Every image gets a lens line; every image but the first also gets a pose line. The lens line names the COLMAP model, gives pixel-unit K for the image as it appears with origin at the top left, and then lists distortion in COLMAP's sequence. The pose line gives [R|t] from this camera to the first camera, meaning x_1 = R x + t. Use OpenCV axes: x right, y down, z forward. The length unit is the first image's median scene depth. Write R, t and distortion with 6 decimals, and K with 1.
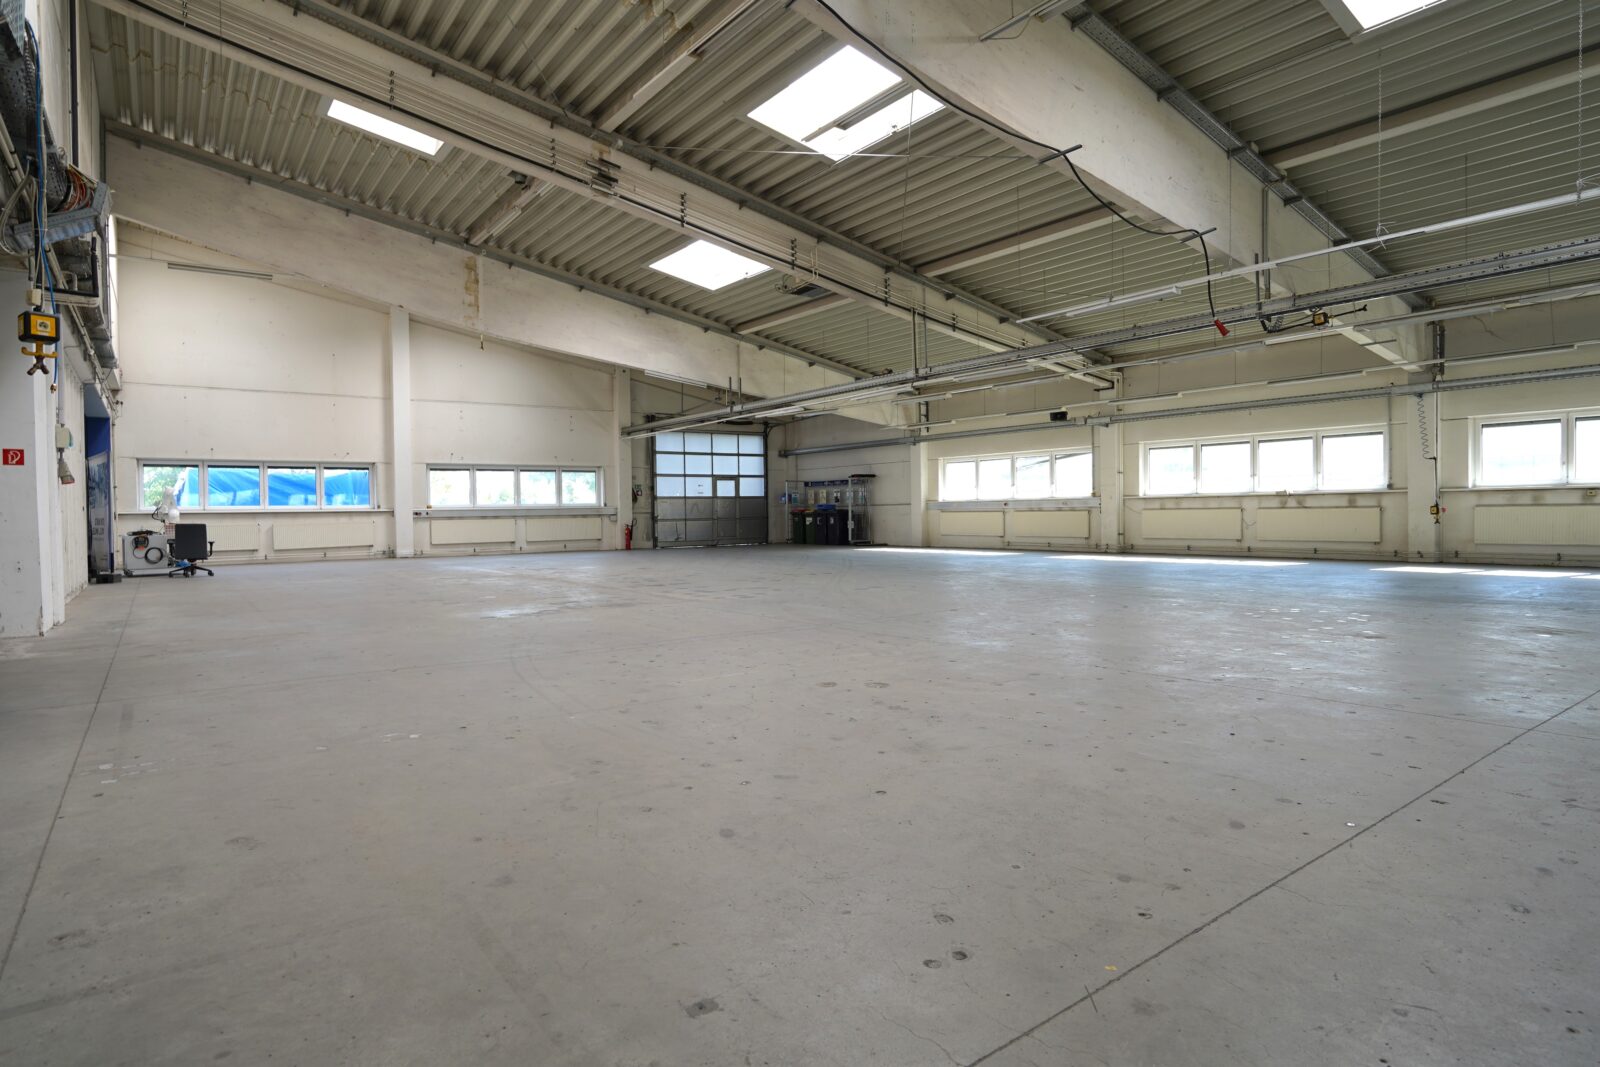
lens RADIAL K [[868.0, 0, 809.0], [0, 868.0, 524.1], [0, 0, 1]] dist [-0.049891, 0.005110]
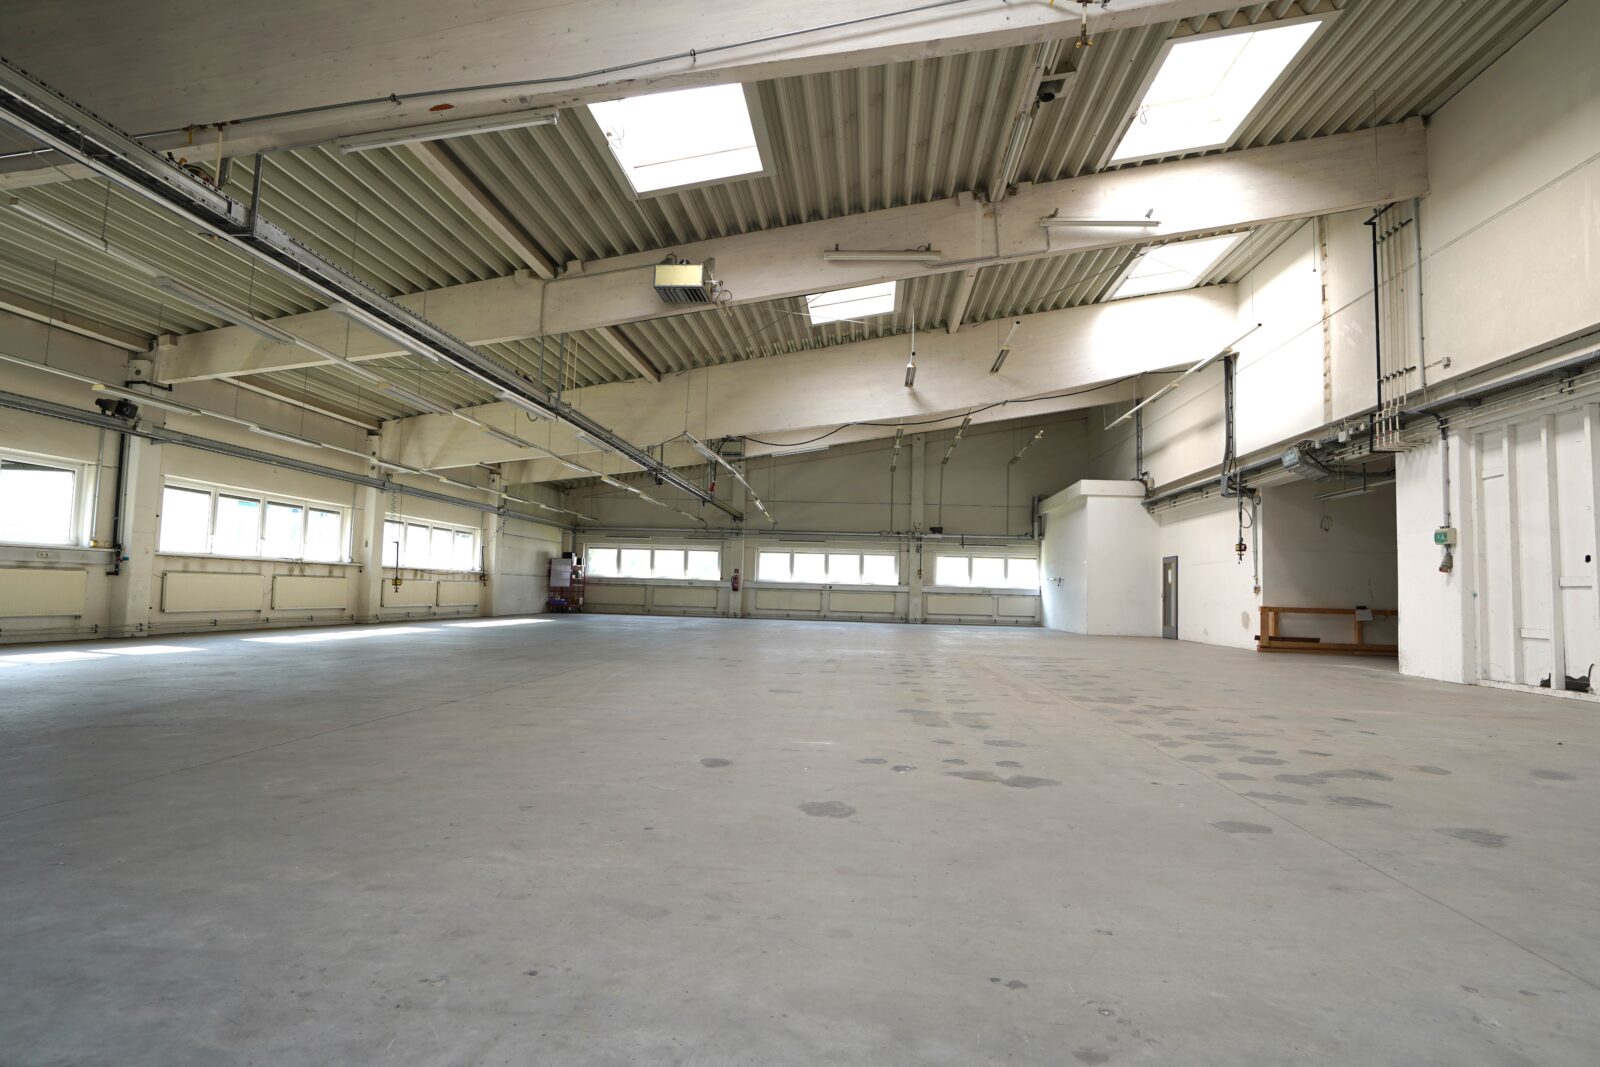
lens RADIAL K [[868.0, 0, 809.2], [0, 868.0, 542.3], [0, 0, 1]] dist [-0.049891, 0.005110]
pose [[-0.748785, 0.032400, 0.662021, -0.373598], [-0.006237, 0.998416, -0.055918, -0.004446], [-0.662784, -0.045999, -0.747396, 0.950439]]
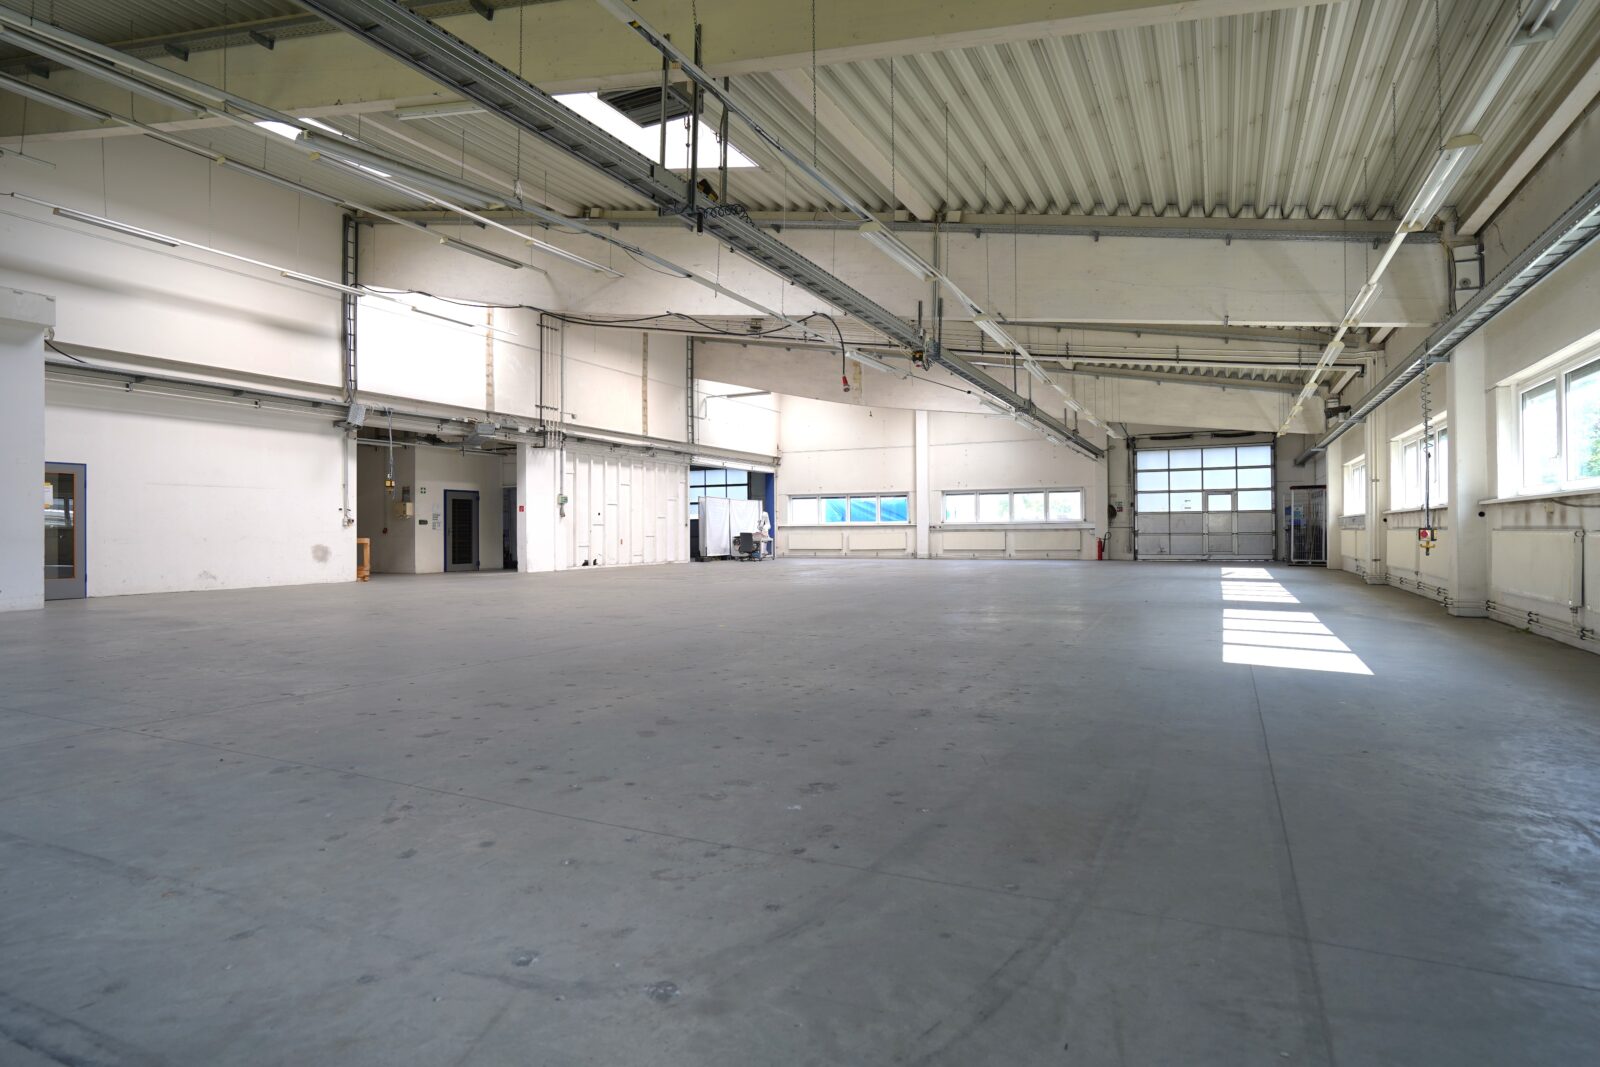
lens RADIAL K [[868.0, 0, 803.4], [0, 868.0, 530.6], [0, 0, 1]] dist [-0.049891, 0.005110]
pose [[0.445629, 0.010034, -0.895161, 0.660442], [-0.012713, 0.999907, 0.004880, -0.010042], [0.895127, 0.009206, 0.445716, 0.172826]]
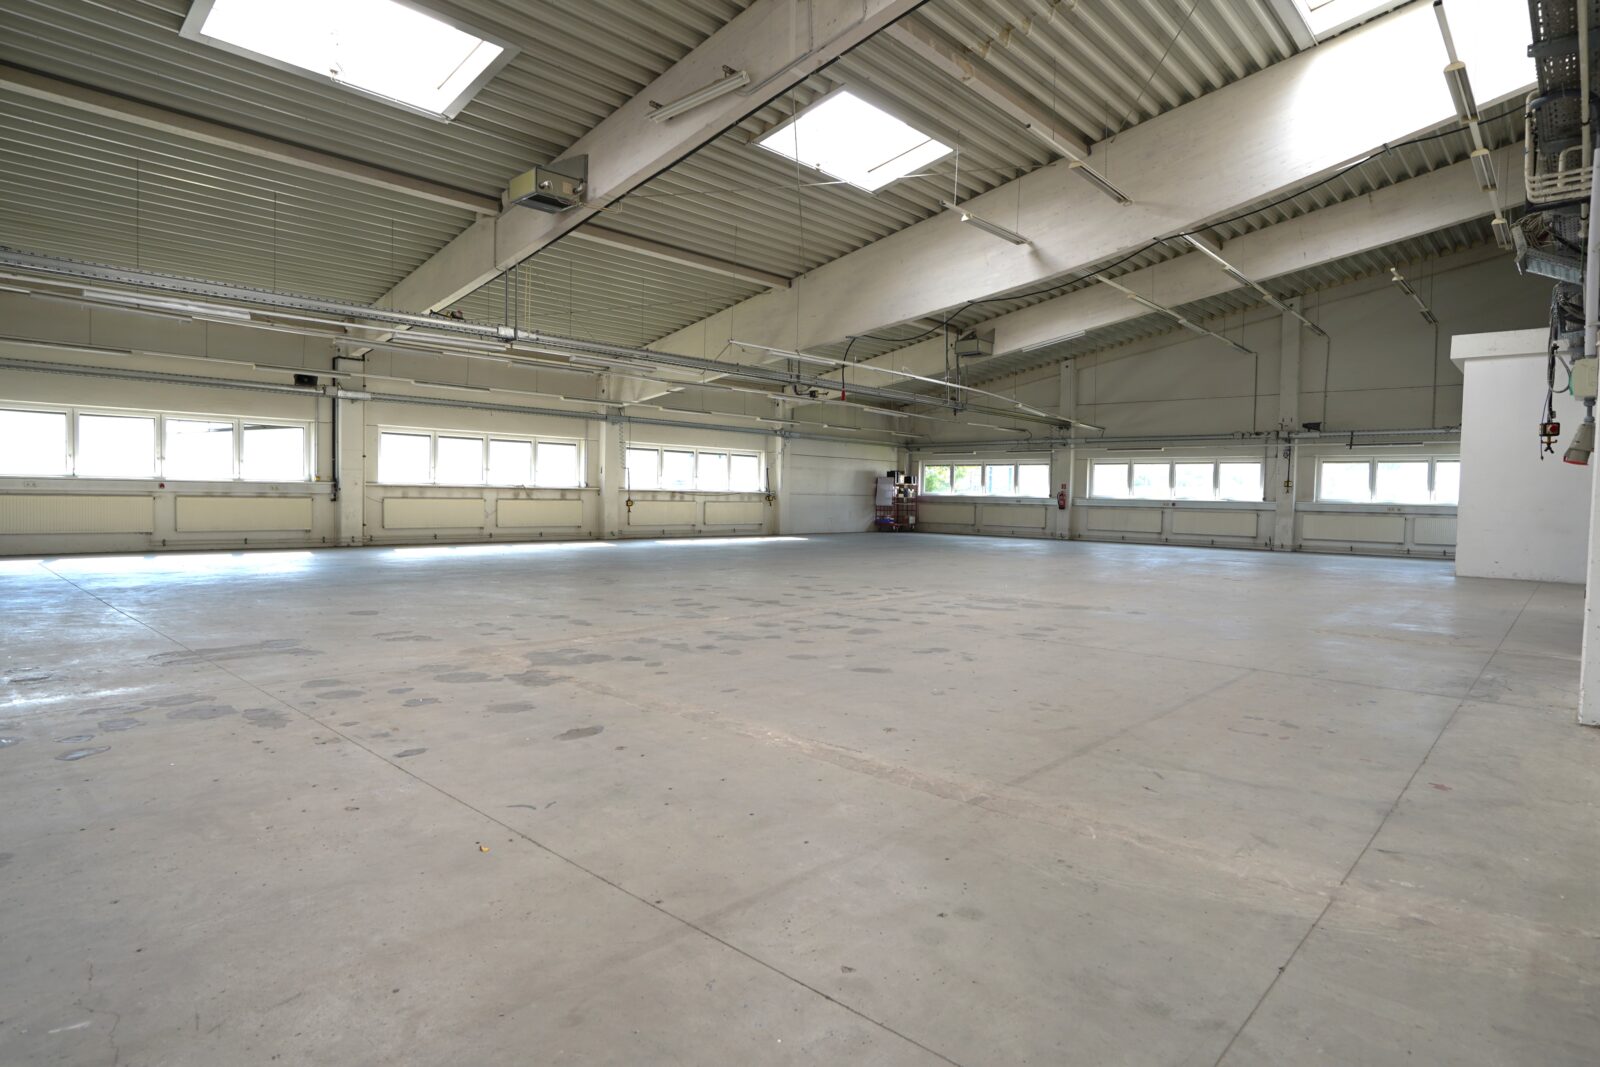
lens RADIAL K [[868.0, 0, 798.9], [0, 868.0, 540.7], [0, 0, 1]] dist [-0.049891, 0.005110]
pose [[-0.171638, -0.037808, 0.984434, -0.491862], [-0.001269, 0.999271, 0.038156, -0.005351], [-0.985159, 0.005300, -0.171561, 0.584237]]
